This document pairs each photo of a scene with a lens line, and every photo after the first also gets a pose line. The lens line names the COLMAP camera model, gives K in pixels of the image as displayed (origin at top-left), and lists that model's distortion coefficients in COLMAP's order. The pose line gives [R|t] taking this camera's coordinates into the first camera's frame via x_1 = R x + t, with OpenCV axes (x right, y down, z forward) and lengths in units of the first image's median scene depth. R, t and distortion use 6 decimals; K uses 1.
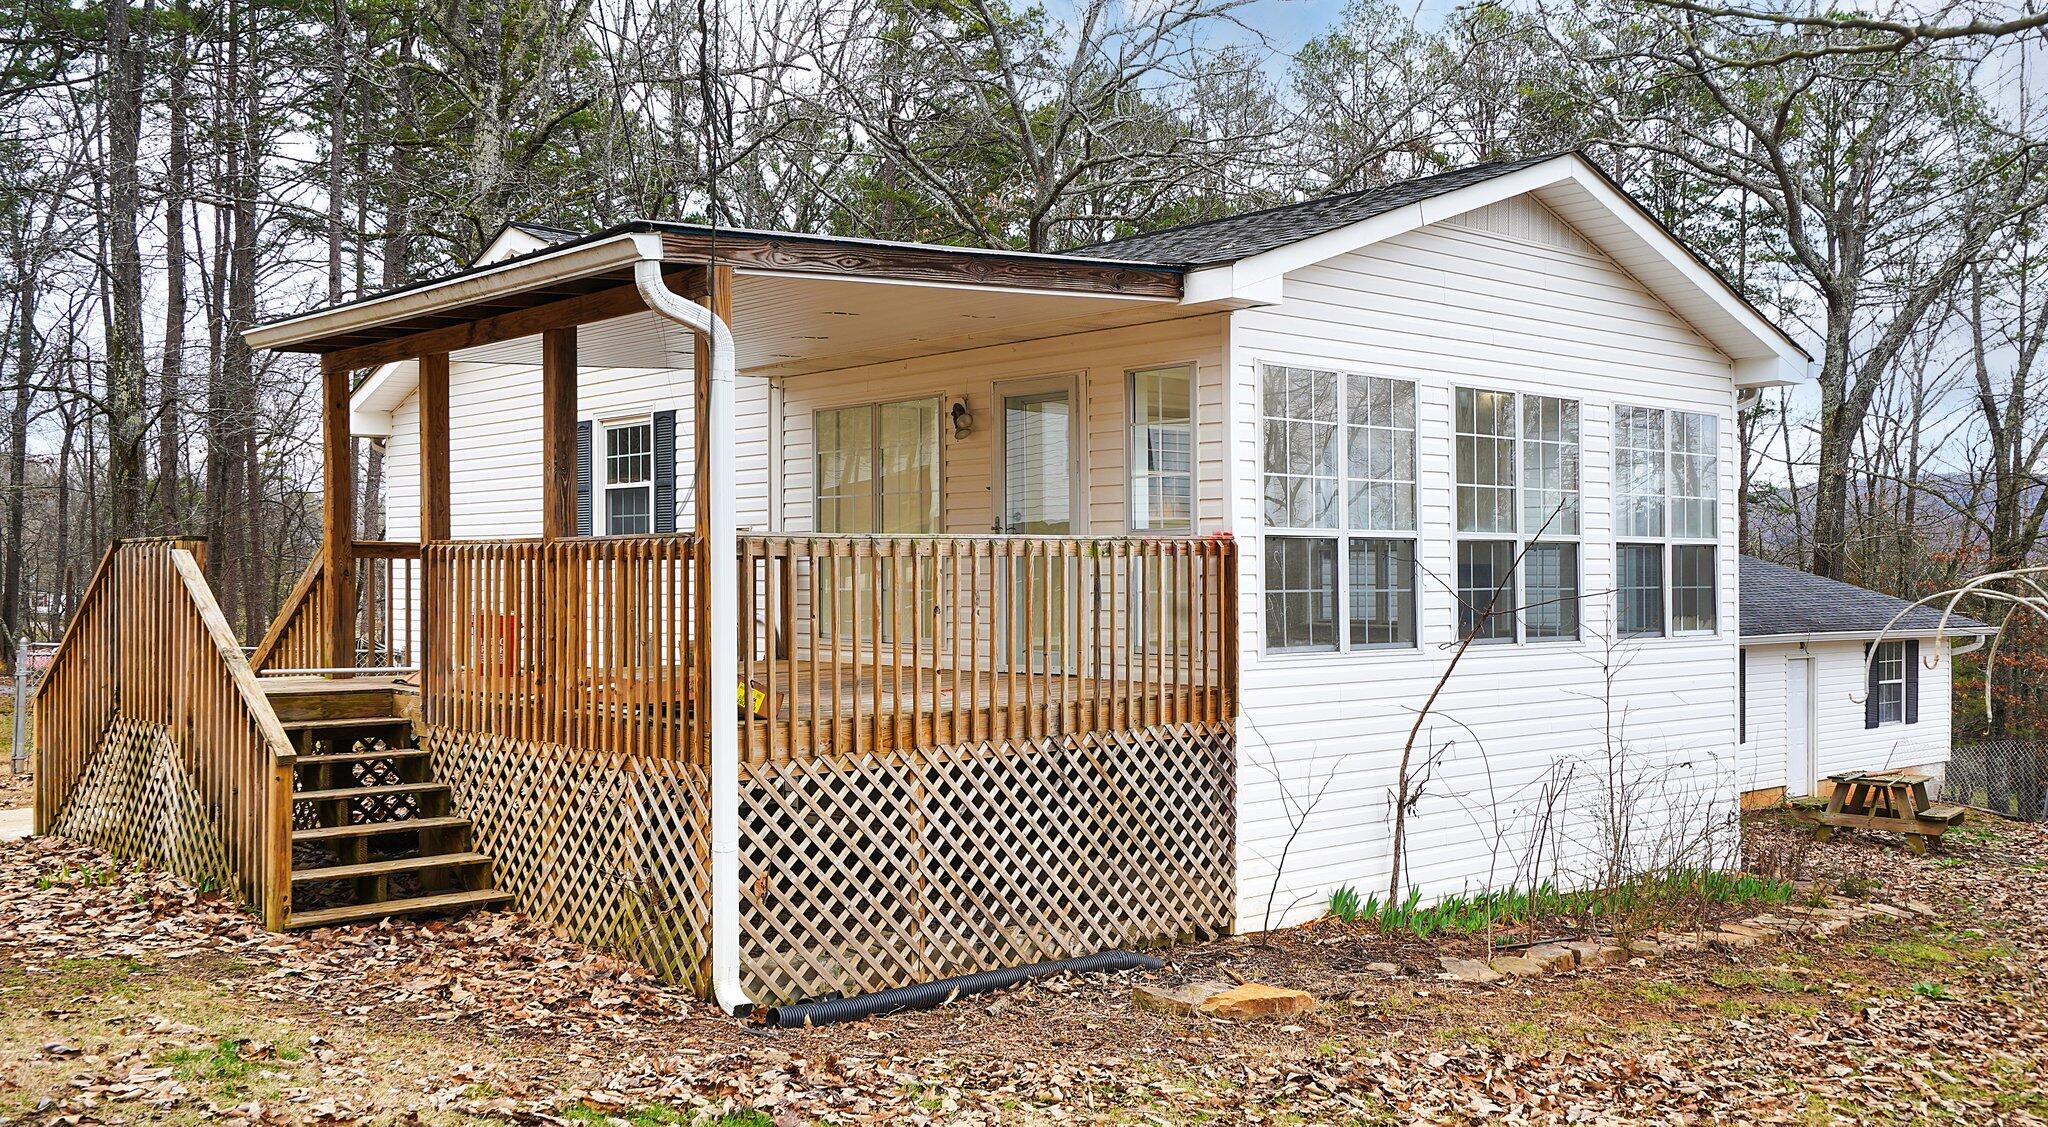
lens RADIAL K [[1940.5, 0, 1037.0], [0, 1940.5, 559.0], [0, 0, 1]] dist [0.041855, 0.000000]
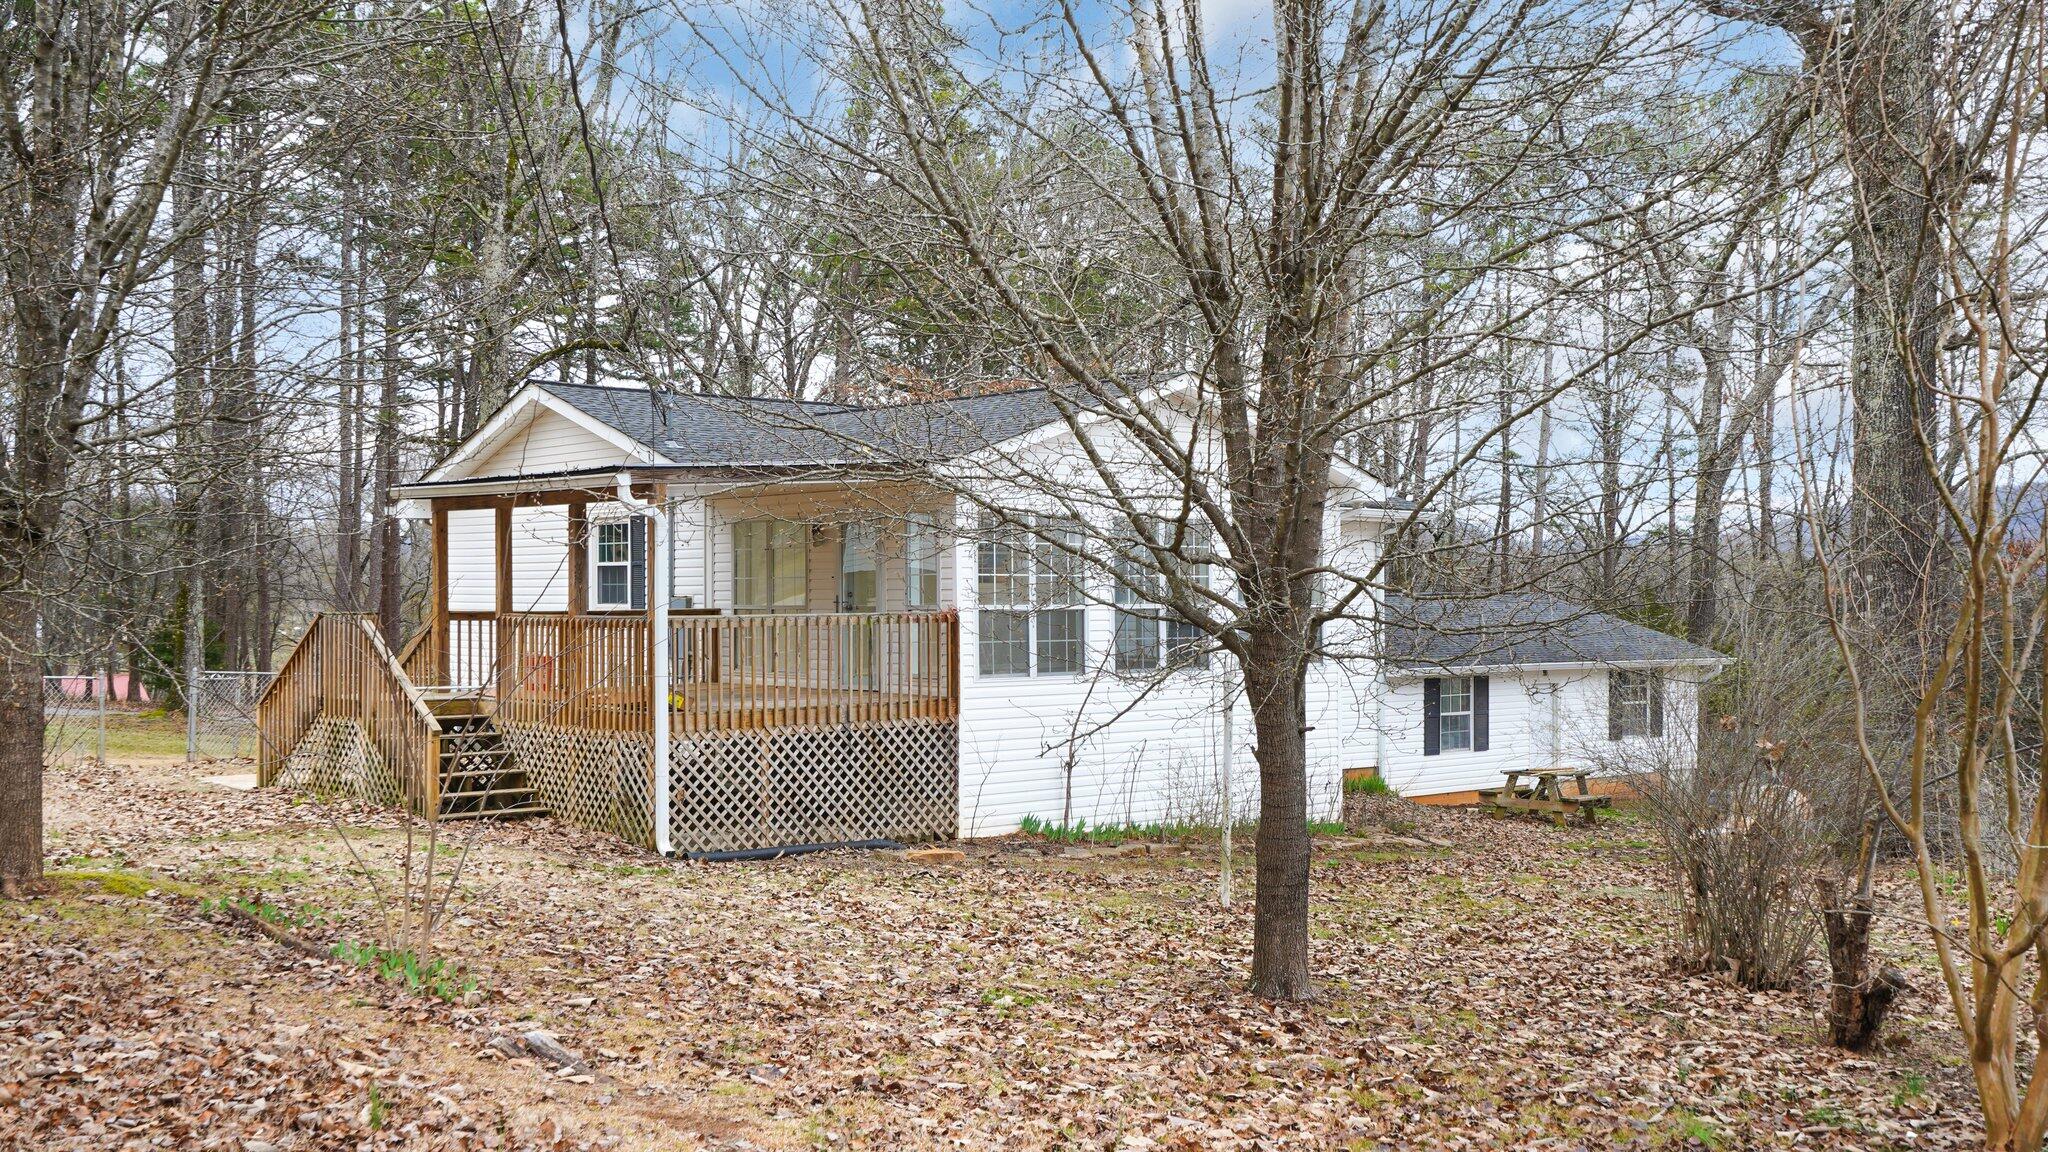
lens RADIAL K [[2088.1, 0, 1018.1], [0, 2088.1, 573.4], [0, 0, 1]] dist [0.039388, 0.000000]
pose [[0.999886, -0.000359, -0.015097, 0.197253], [0.000308, 0.999994, -0.003403, -0.042113], [0.015098, 0.003397, 0.999880, -0.947845]]
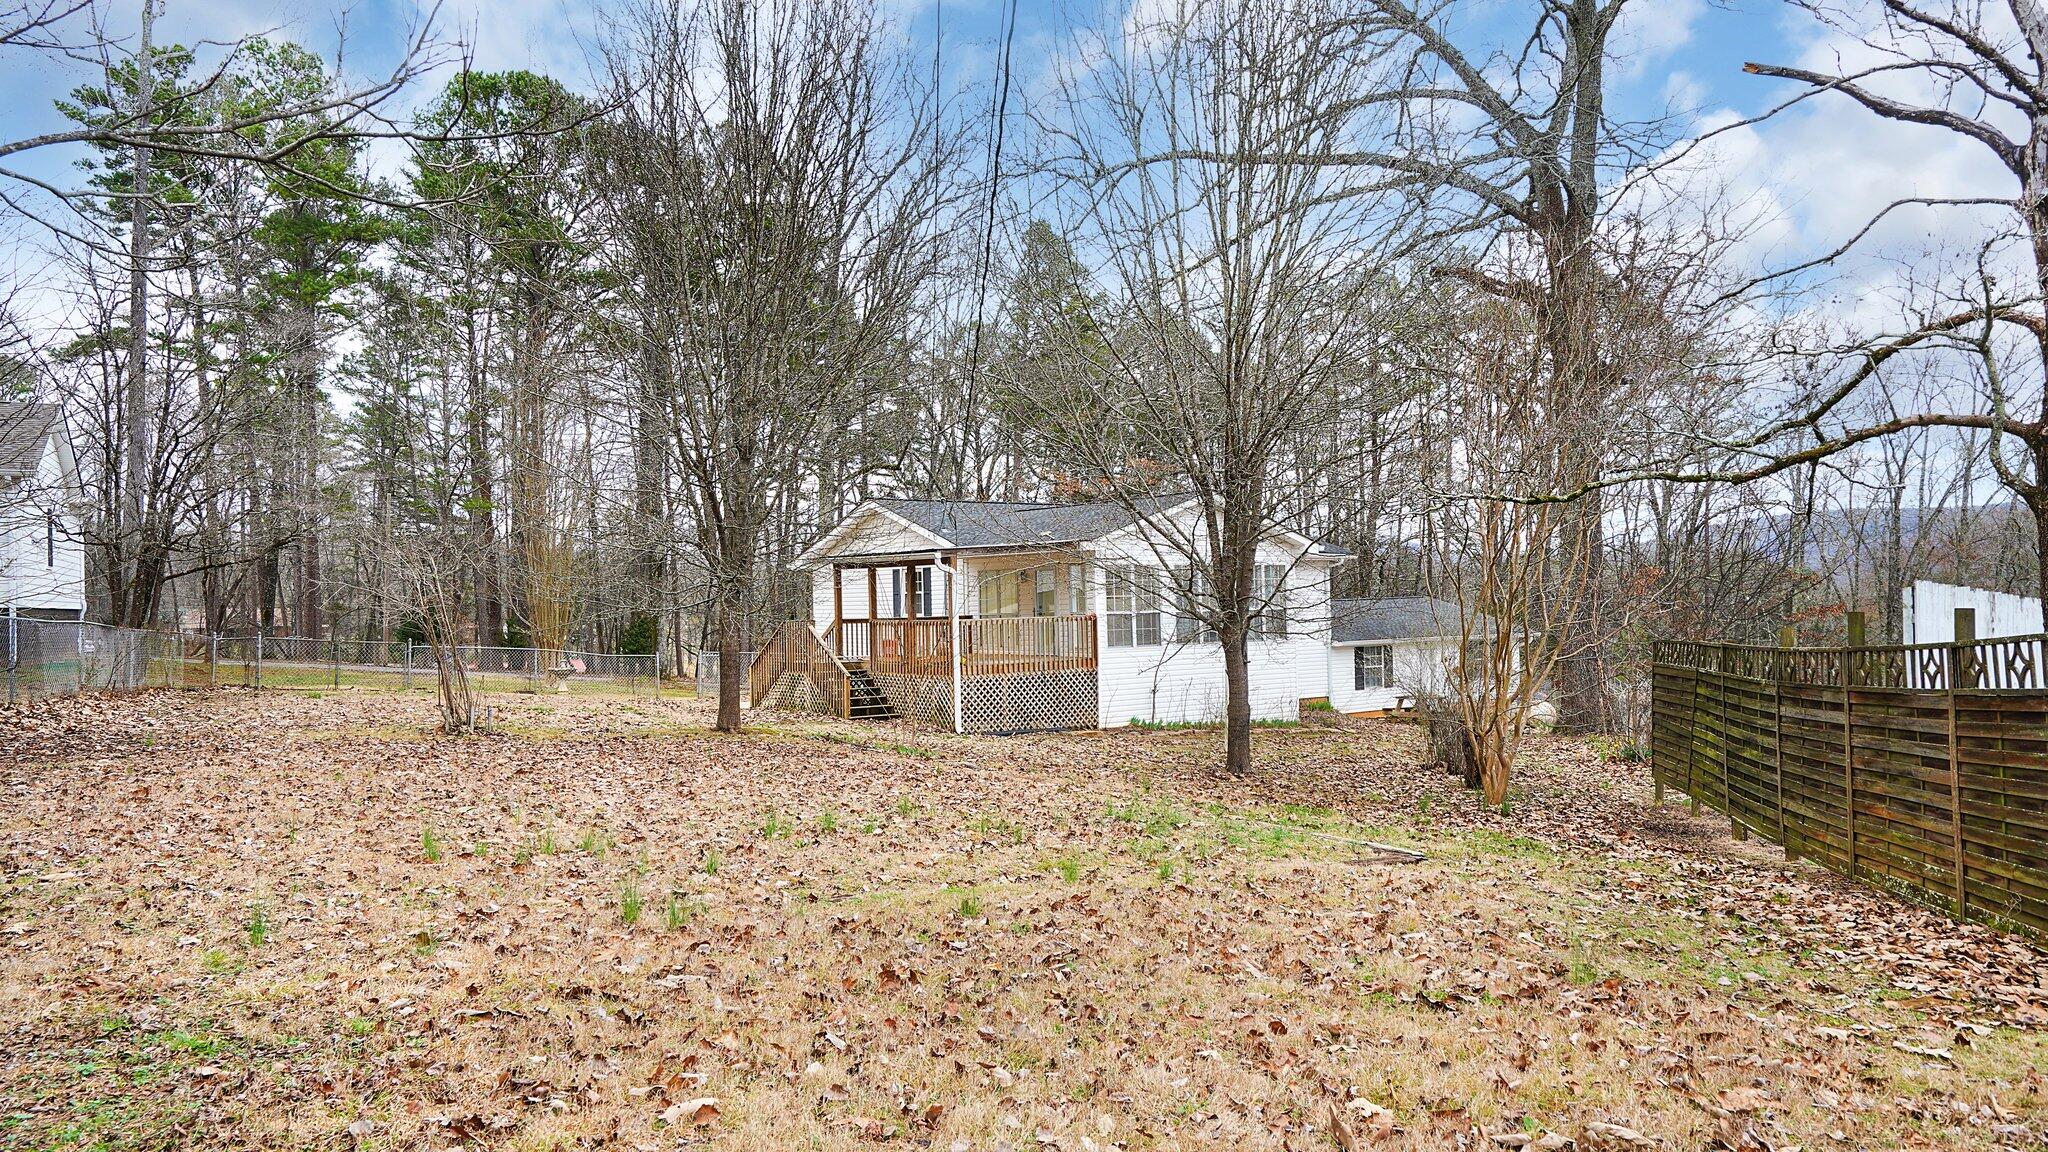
lens RADIAL K [[1376.4, 0, 1012.1], [0, 1376.4, 568.6], [0, 0, 1]] dist [-0.009712, -0.000271]
pose [[0.995247, -0.020192, -0.095269, 0.202252], [0.018559, 0.999666, -0.017998, -0.057366], [0.095601, 0.016144, 0.995289, -1.609024]]
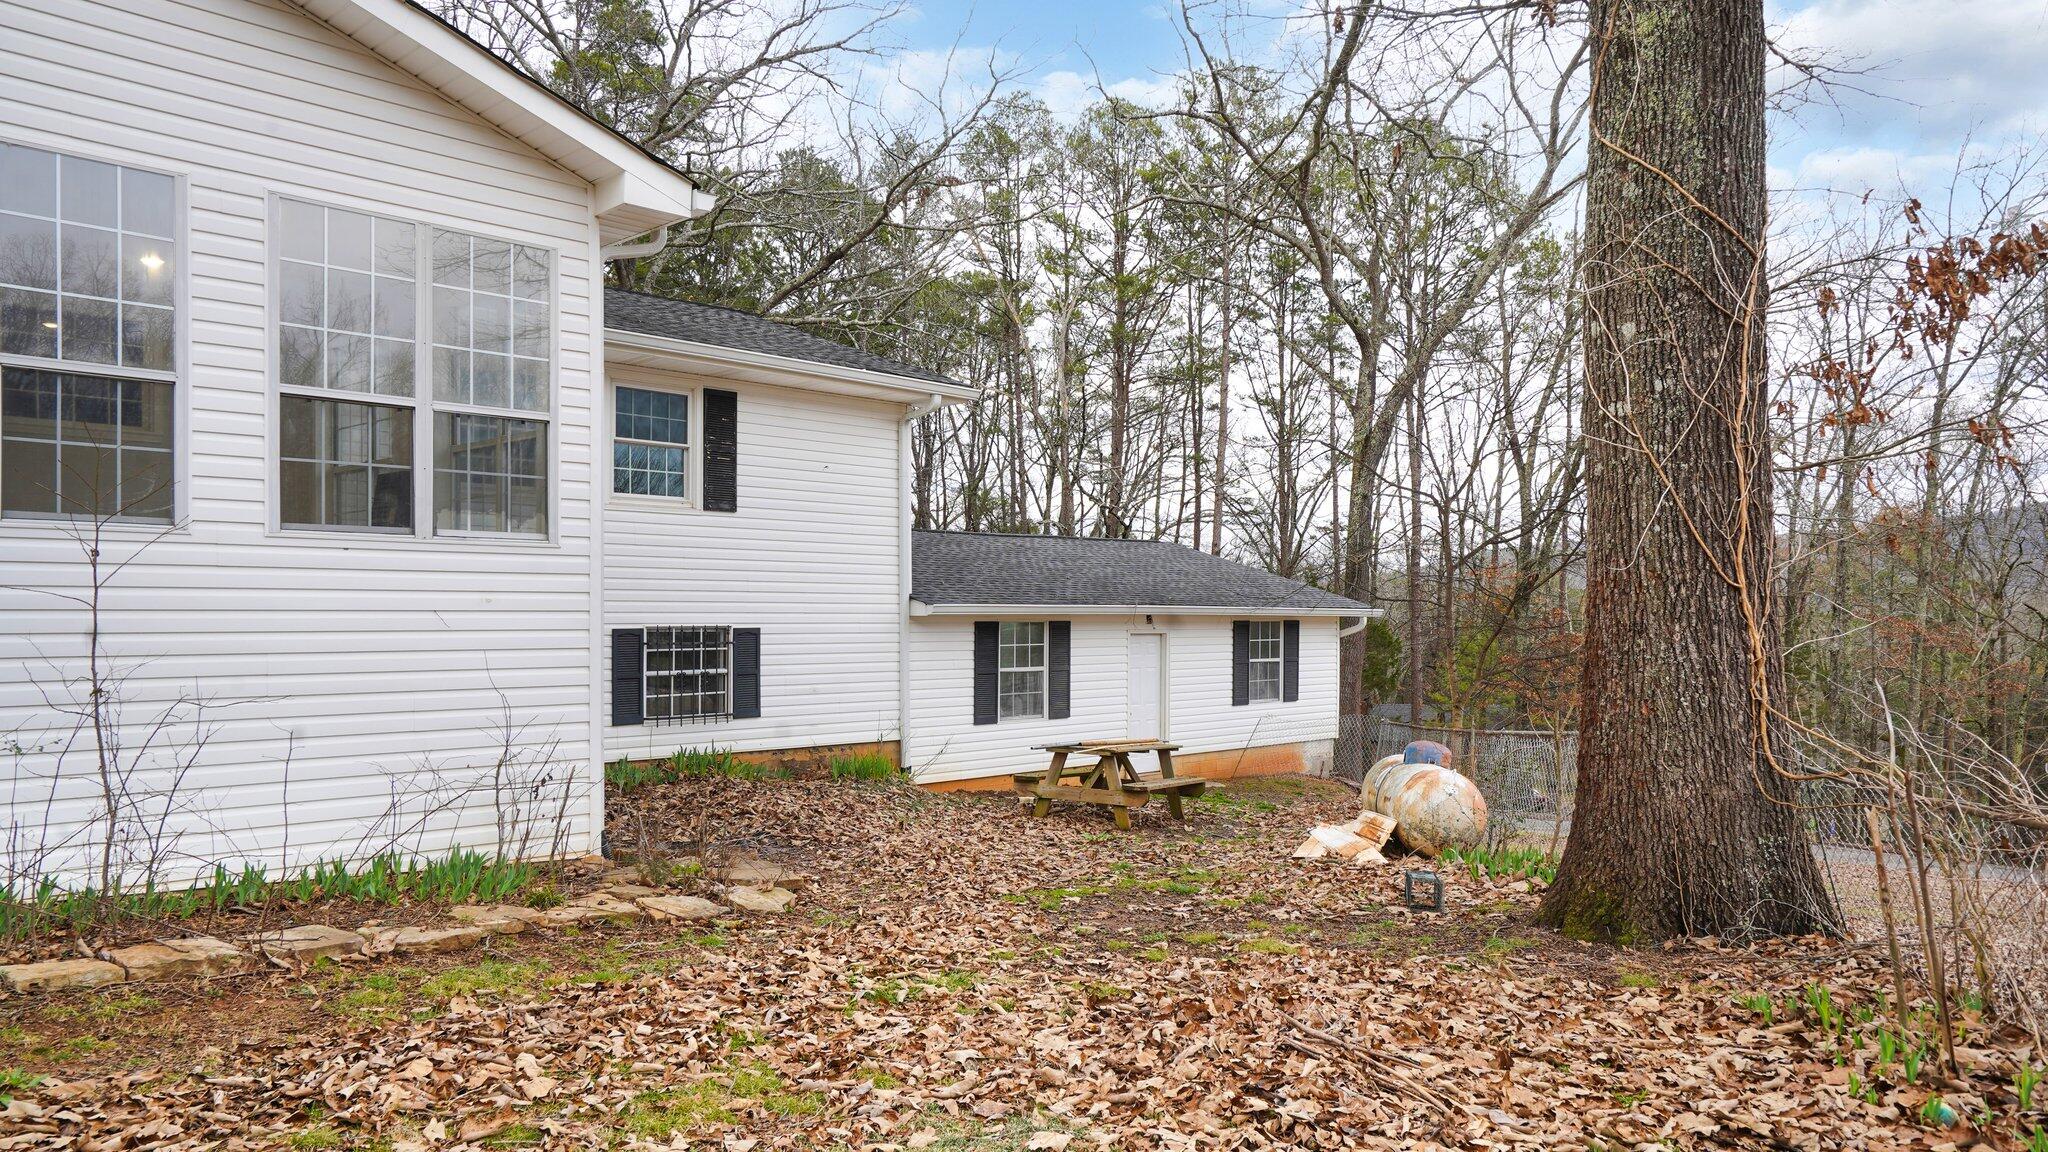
lens RADIAL K [[1586.4, 0, 1027.2], [0, 1586.4, 584.5], [0, 0, 1]] dist [-0.065372, -0.001309]
pose [[0.996299, 0.004219, 0.085849, 0.703459], [-0.003407, 0.999948, -0.009608, 0.091158], [-0.085885, 0.009280, 0.996262, 0.549830]]
